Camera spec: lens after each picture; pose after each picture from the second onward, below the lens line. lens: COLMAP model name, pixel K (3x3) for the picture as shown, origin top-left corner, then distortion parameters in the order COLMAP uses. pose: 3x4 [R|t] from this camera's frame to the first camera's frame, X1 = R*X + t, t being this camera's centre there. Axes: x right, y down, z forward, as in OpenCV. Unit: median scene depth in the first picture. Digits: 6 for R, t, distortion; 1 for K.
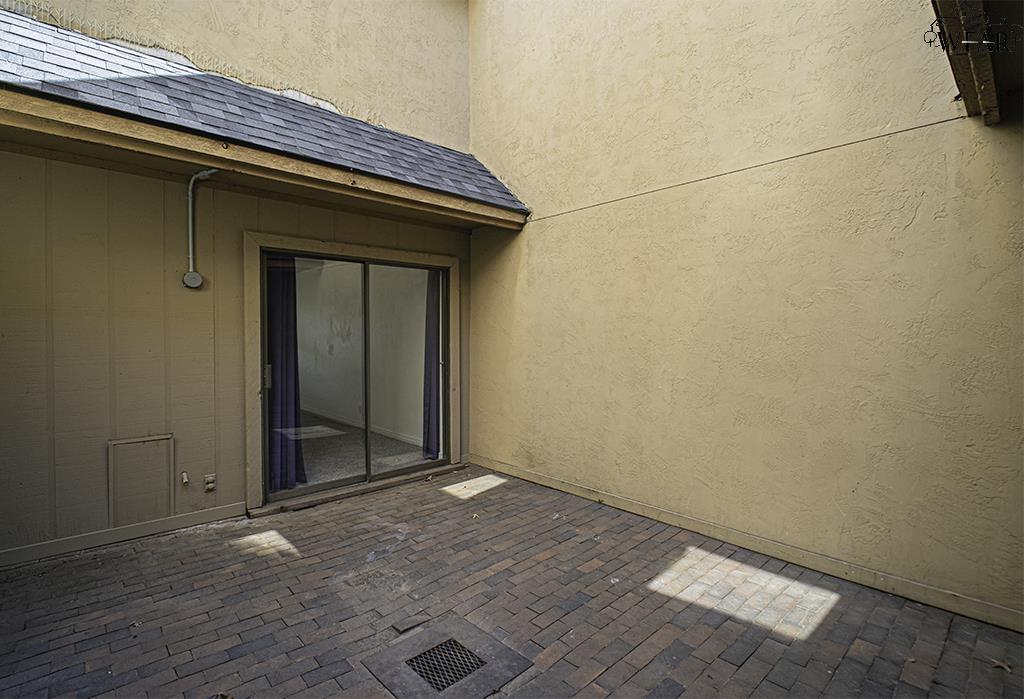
lens RADIAL K [[502.4, 0, 512.0], [0, 502.4, 349.5], [0, 0, 1]] dist [0.000263, 0.000075]
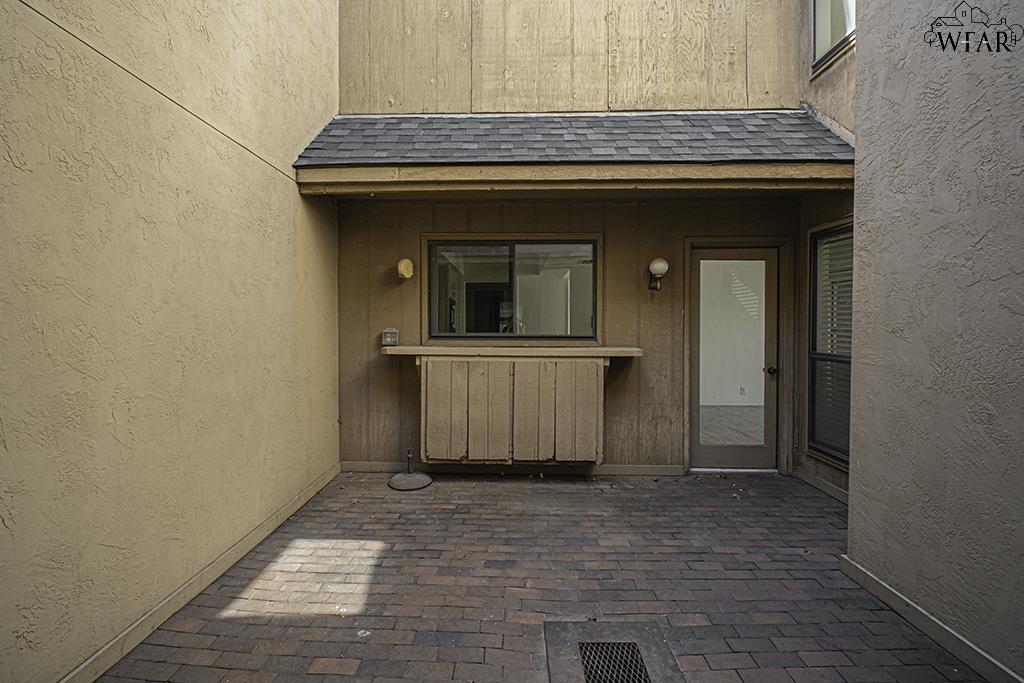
lens RADIAL K [[468.1, 0, 497.5], [0, 468.1, 331.1], [0, 0, 1]] dist [0.000396, -0.000245]
pose [[-0.700945, -0.009006, 0.713158, -0.528224], [0.018761, 0.999341, 0.031060, -0.042547], [-0.712968, 0.035151, -0.700315, 1.521681]]
